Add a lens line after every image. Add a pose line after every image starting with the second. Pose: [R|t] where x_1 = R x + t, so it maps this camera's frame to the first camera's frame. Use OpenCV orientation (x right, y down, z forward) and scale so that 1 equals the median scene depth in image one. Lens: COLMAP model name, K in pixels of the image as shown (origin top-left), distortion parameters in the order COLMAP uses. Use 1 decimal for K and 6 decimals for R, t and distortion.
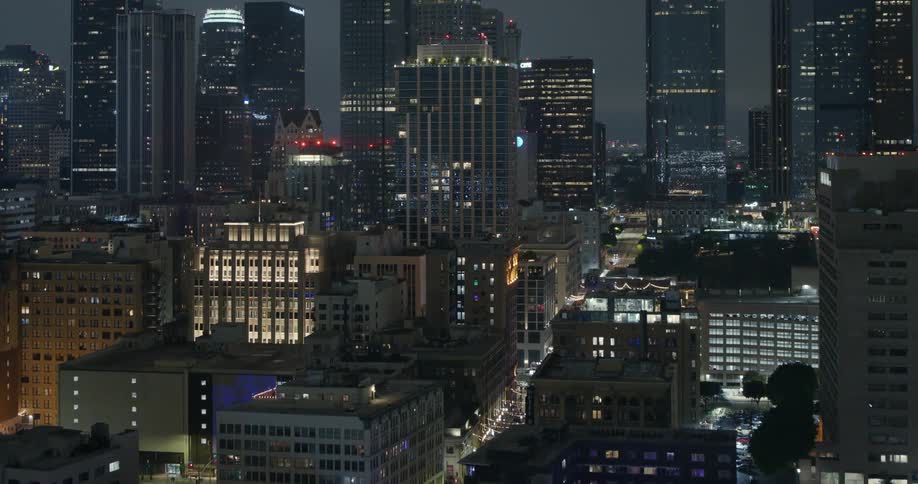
lens RADIAL K [[1446.4, 0, 459.0], [0, 1446.4, 242.0], [0, 0, 1]] dist [-0.026556, -0.148309]
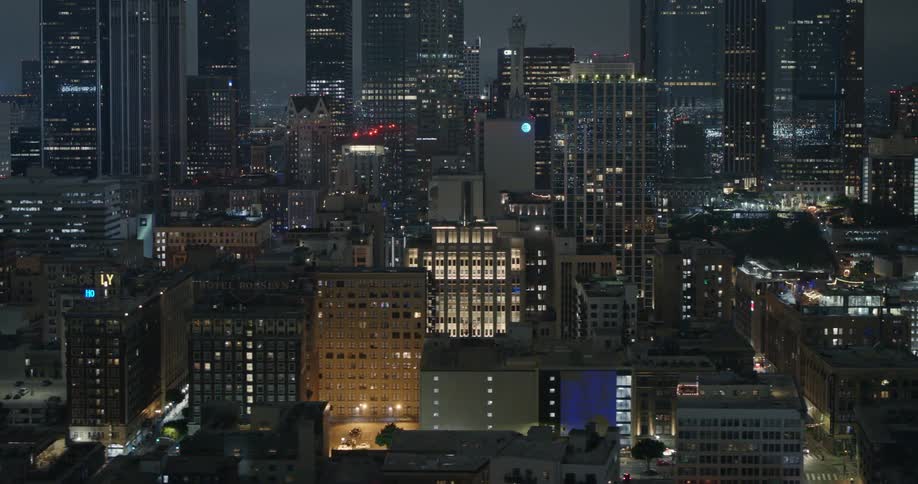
lens RADIAL K [[1446.4, 0, 459.0], [0, 1446.4, 242.0], [0, 0, 1]] dist [-0.026556, -0.148309]
pose [[0.986119, -0.016781, 0.165193, -0.329936], [0.010643, 0.999222, 0.037976, -0.044191], [-0.165701, -0.035690, 0.985530, -0.109012]]
